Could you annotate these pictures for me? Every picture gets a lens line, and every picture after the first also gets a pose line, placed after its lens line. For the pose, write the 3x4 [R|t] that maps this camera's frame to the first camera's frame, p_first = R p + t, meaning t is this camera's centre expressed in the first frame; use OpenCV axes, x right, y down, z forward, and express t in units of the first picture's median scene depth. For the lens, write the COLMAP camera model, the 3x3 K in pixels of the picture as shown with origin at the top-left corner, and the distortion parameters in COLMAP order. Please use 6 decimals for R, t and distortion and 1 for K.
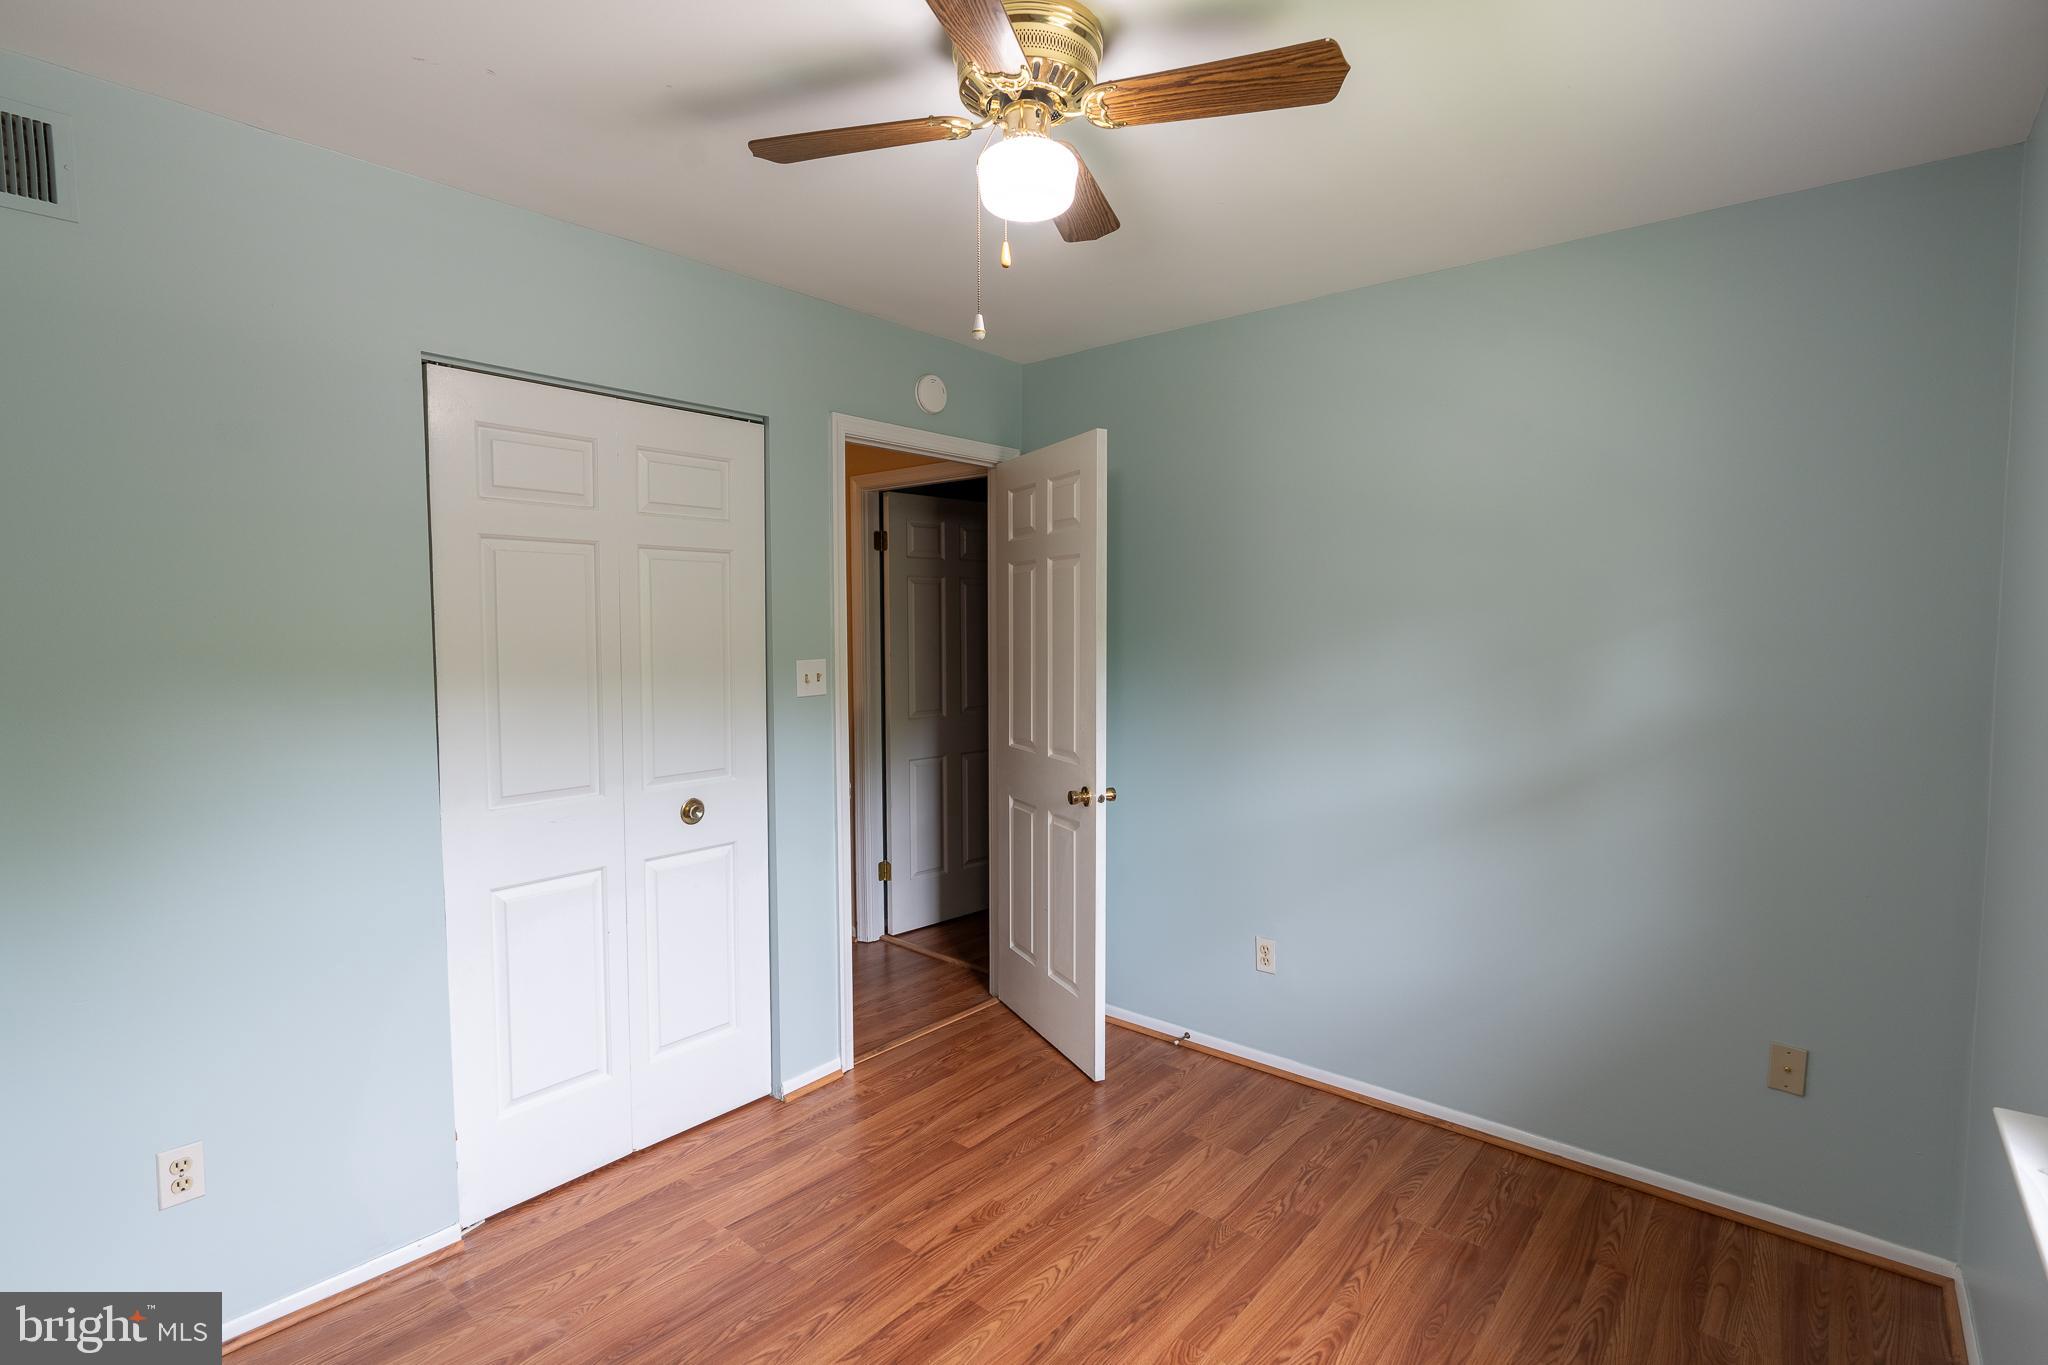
lens RADIAL K [[927.9, 0, 1029.3], [0, 927.9, 682.0], [0, 0, 1]] dist [-0.010772, 0.001389]
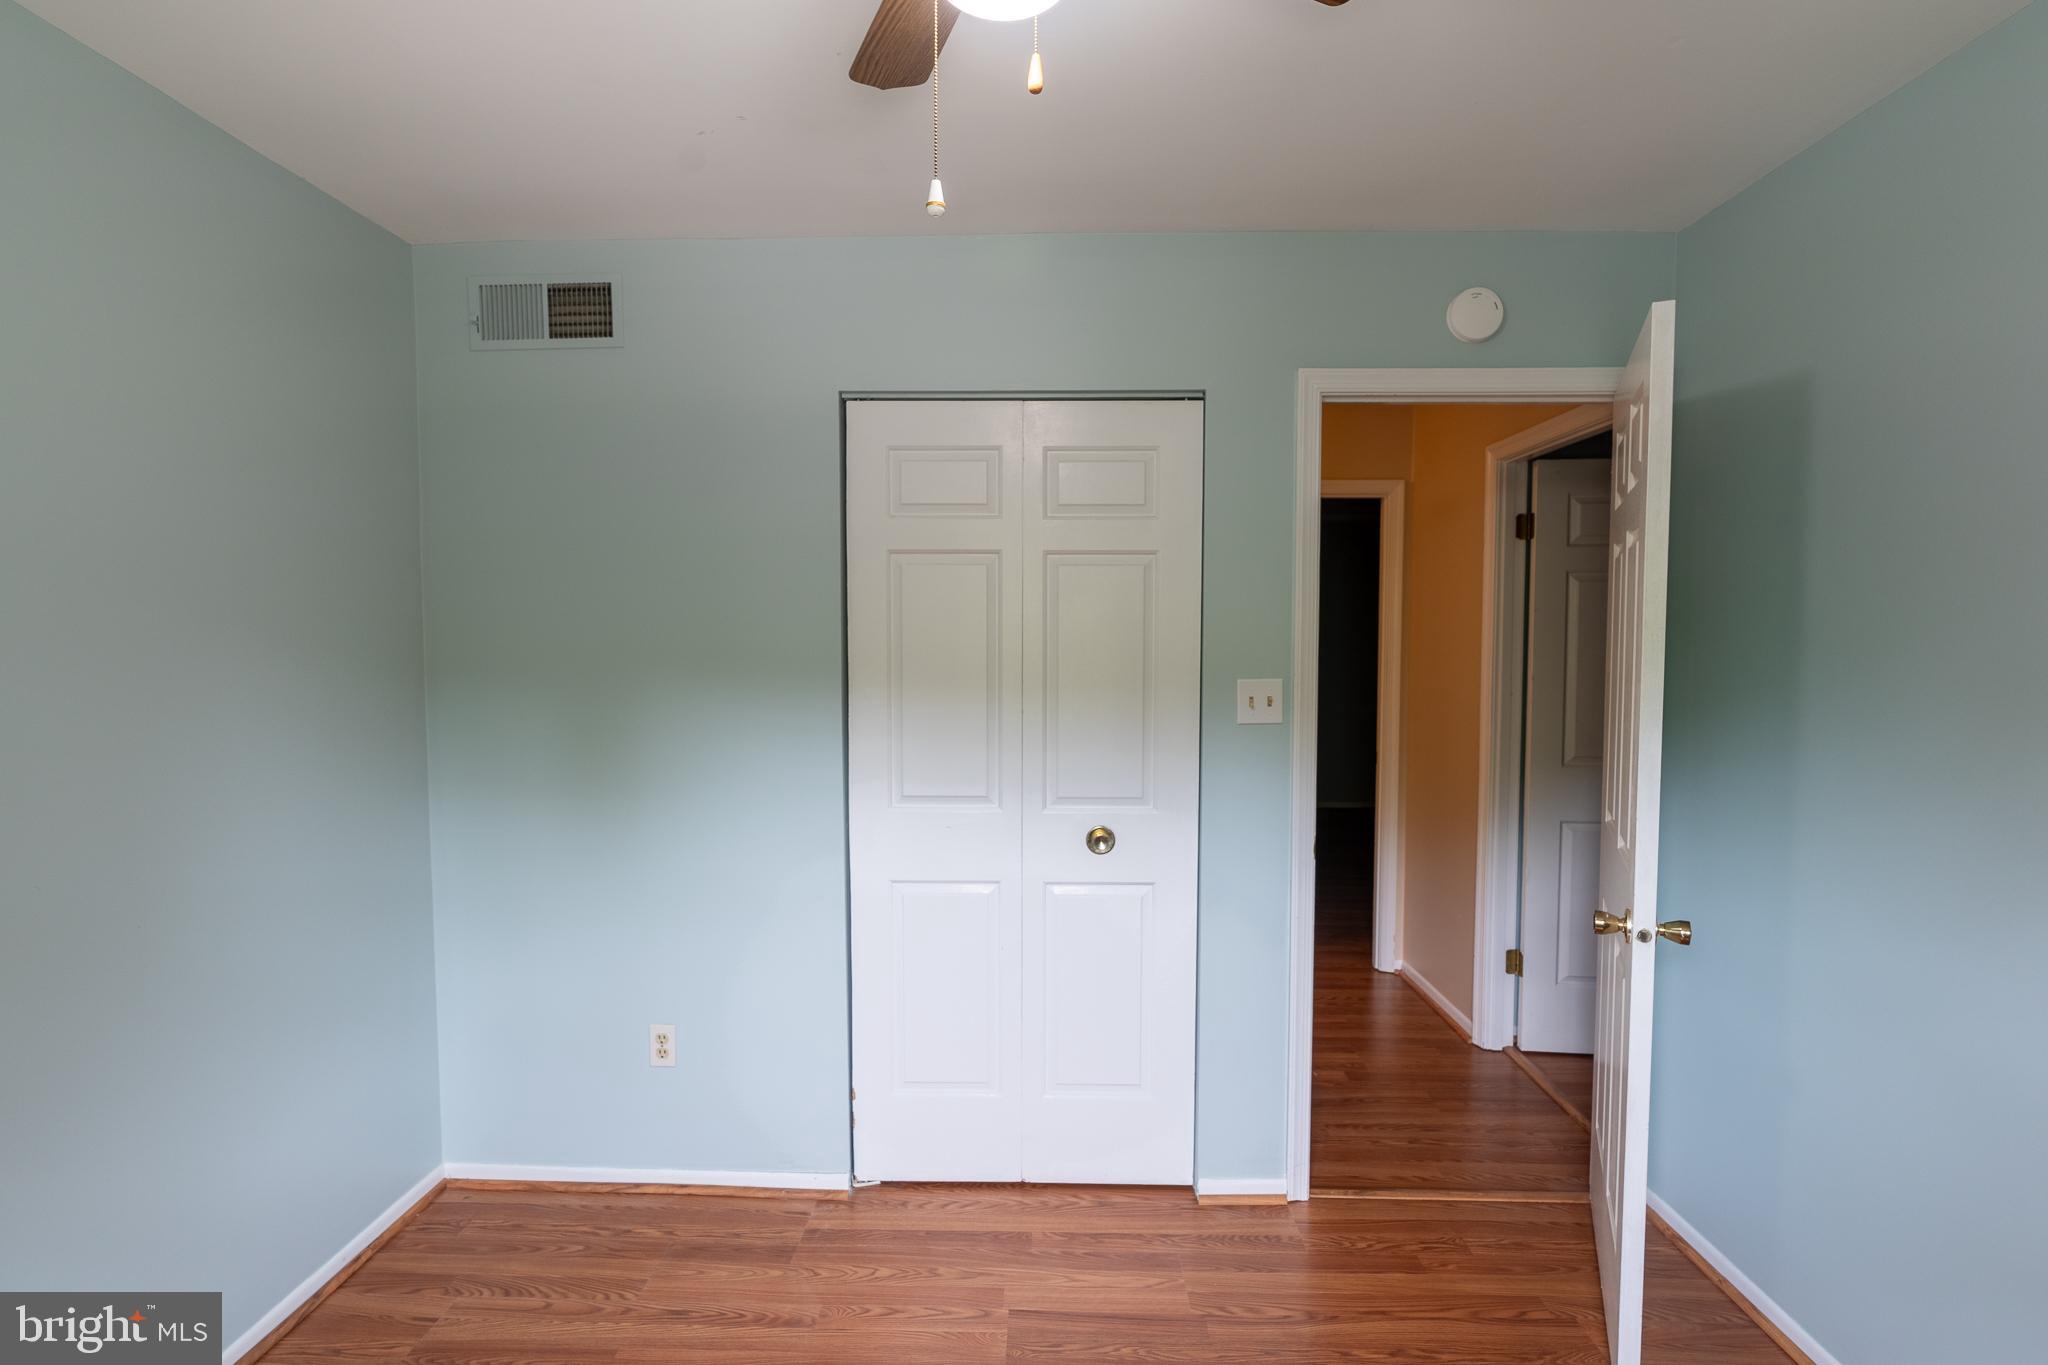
lens RADIAL K [[944.2, 0, 1029.7], [0, 944.2, 681.8], [0, 0, 1]] dist [-0.012900, 0.000939]
pose [[0.639086, 0.040700, -0.768058, 0.298441], [-0.051463, 0.998624, 0.010096, -0.021400], [0.767412, 0.033074, 0.640301, 0.347422]]
